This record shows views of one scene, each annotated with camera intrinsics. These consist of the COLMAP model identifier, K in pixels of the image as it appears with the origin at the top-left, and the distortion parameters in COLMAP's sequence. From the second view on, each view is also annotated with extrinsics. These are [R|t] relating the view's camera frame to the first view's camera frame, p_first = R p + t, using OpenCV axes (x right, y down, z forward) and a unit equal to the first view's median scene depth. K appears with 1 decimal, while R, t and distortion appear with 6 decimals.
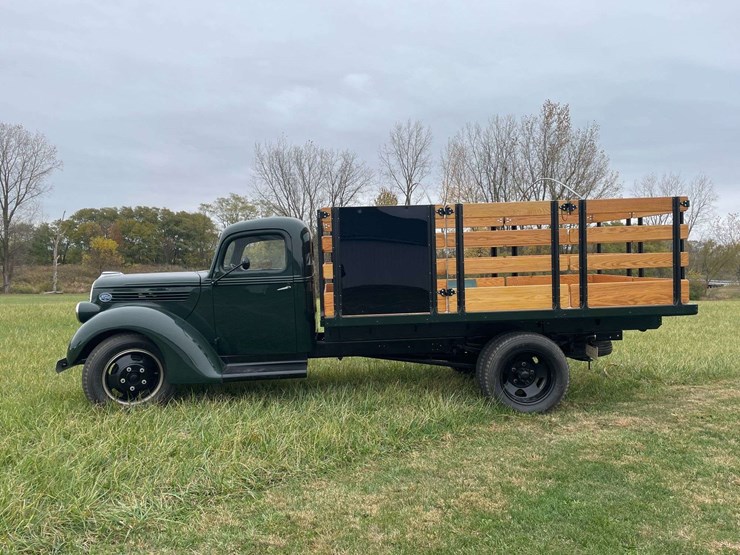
lens RADIAL K [[592.9, 0, 367.9], [0, 592.9, 287.9], [0, 0, 1]] dist [0.078297, -0.093463]
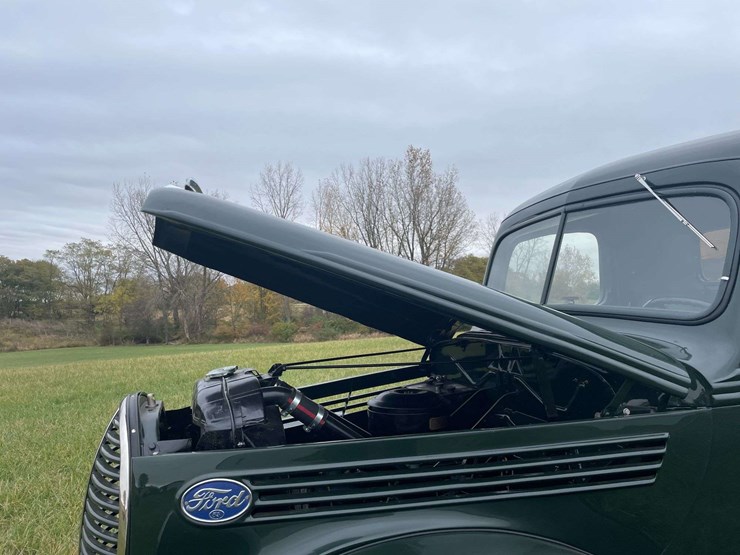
lens RADIAL K [[550.0, 0, 371.0], [0, 550.0, 279.9], [0, 0, 1]] dist [0.044560, -0.034802]
pose [[0.963572, -0.040267, 0.264399, -0.453090], [0.061496, 0.995470, -0.072510, -0.040455], [-0.260282, 0.086128, 0.961684, 0.845993]]
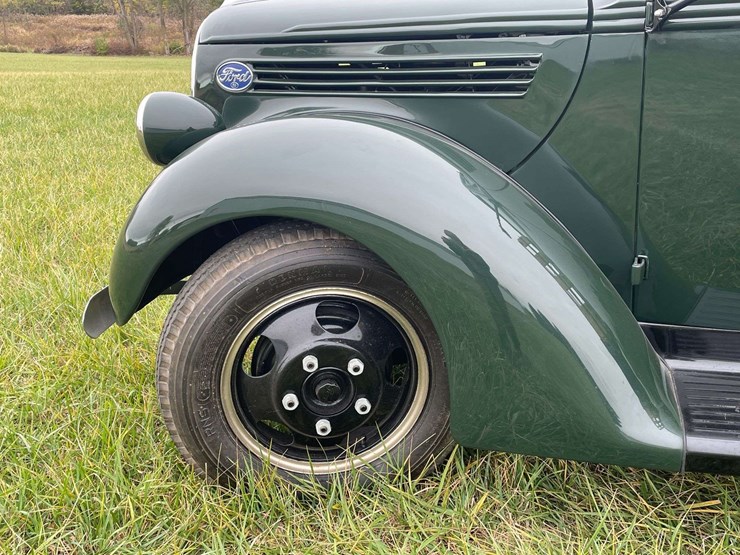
lens RADIAL K [[780.4, 0, 354.3], [0, 780.4, 277.4], [0, 0, 1]] dist [0.069535, 0.000000]
pose [[0.943543, 0.093340, -0.317828, -0.264802], [0.000296, 0.959242, 0.282587, 0.001989], [0.331251, -0.266727, 0.905058, 0.680182]]
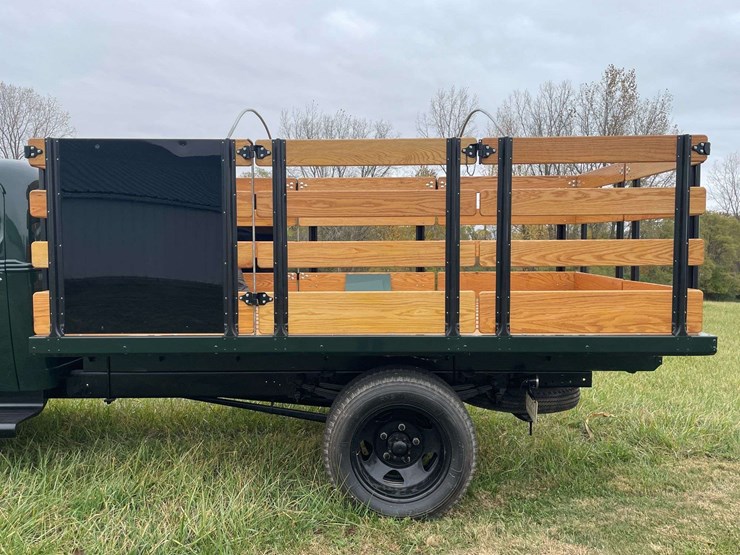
lens RADIAL K [[636.6, 0, 364.9], [0, 636.6, 287.8], [0, 0, 1]] dist [0.058945, -0.058776]
pose [[0.996595, 0.034498, -0.074890, 0.267272], [-0.032784, 0.999174, 0.023995, -0.019372], [0.075656, -0.021458, 0.996903, 0.389933]]
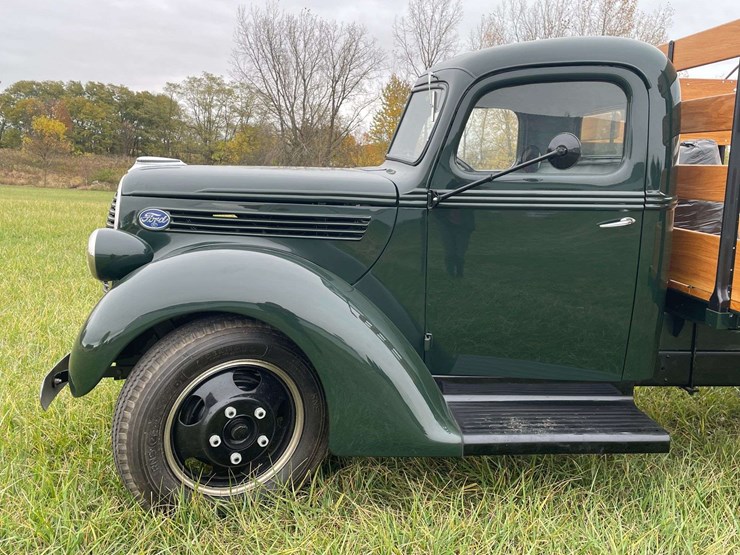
lens RADIAL K [[681.2, 0, 366.0], [0, 681.2, 278.4], [0, 0, 1]] dist [0.037071, 0.000000]
pose [[0.998406, 0.050294, 0.025602, -0.315140], [-0.052972, 0.991631, 0.117734, -0.007096], [-0.019466, -0.118903, 0.992715, 0.547773]]
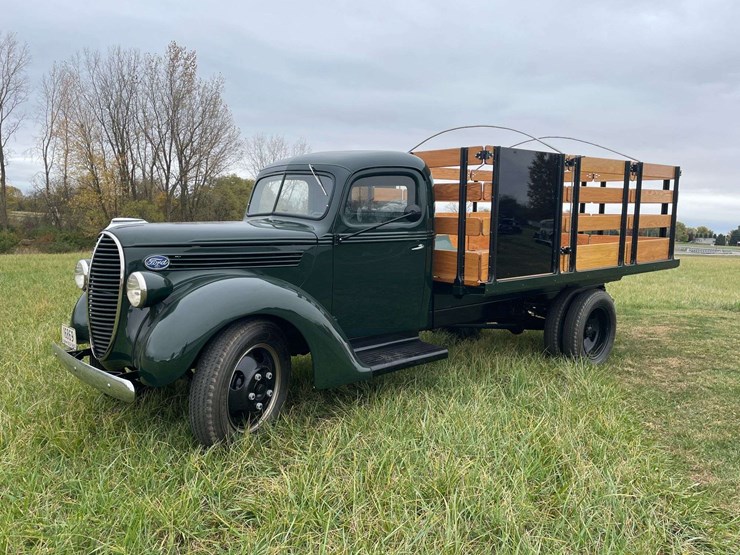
lens RADIAL K [[592.9, 0, 363.4], [0, 592.9, 280.6], [0, 0, 1]] dist [0.078297, -0.093463]
pose [[0.787425, -0.038219, 0.615224, -0.668238], [-0.005021, 0.997645, 0.068403, -0.007874], [-0.616389, -0.056951, 0.785379, 0.431461]]
